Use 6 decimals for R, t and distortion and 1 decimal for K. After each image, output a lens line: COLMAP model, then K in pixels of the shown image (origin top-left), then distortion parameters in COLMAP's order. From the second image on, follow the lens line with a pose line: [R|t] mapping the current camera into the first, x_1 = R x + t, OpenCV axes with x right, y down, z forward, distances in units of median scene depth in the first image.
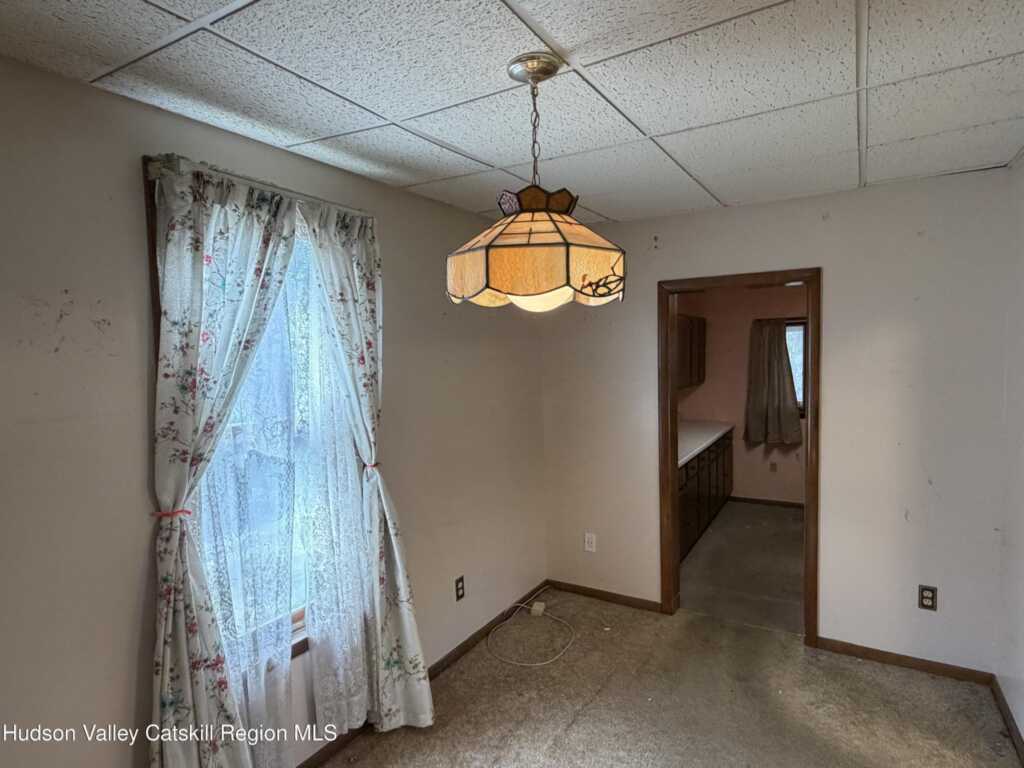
lens RADIAL K [[579.0, 0, 508.2], [0, 579.0, 385.9], [0, 0, 1]] dist [0.000872, 0.001629]
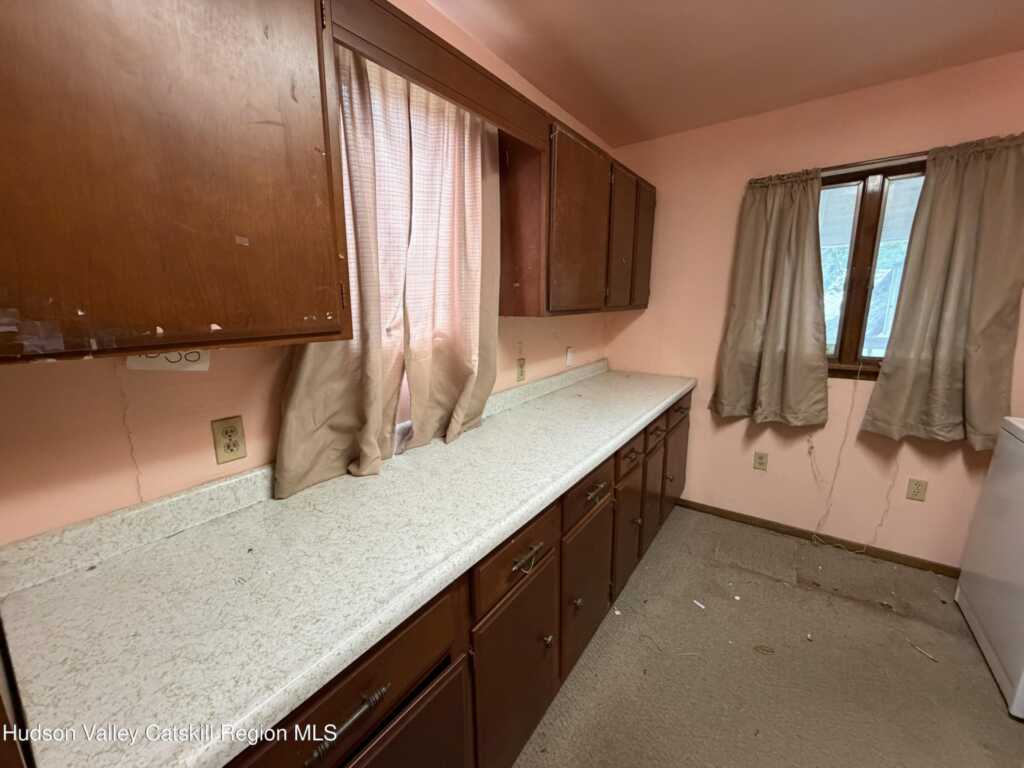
lens RADIAL K [[414.0, 0, 512.0], [0, 414.0, 384.0], [0, 0, 1]] dist [0.000054, 0.000006]
pose [[0.997705, 0.023828, -0.063379, 0.245115], [-0.014773, 0.990087, 0.139679, 0.015045], [0.066079, -0.138422, 0.988166, 0.605585]]
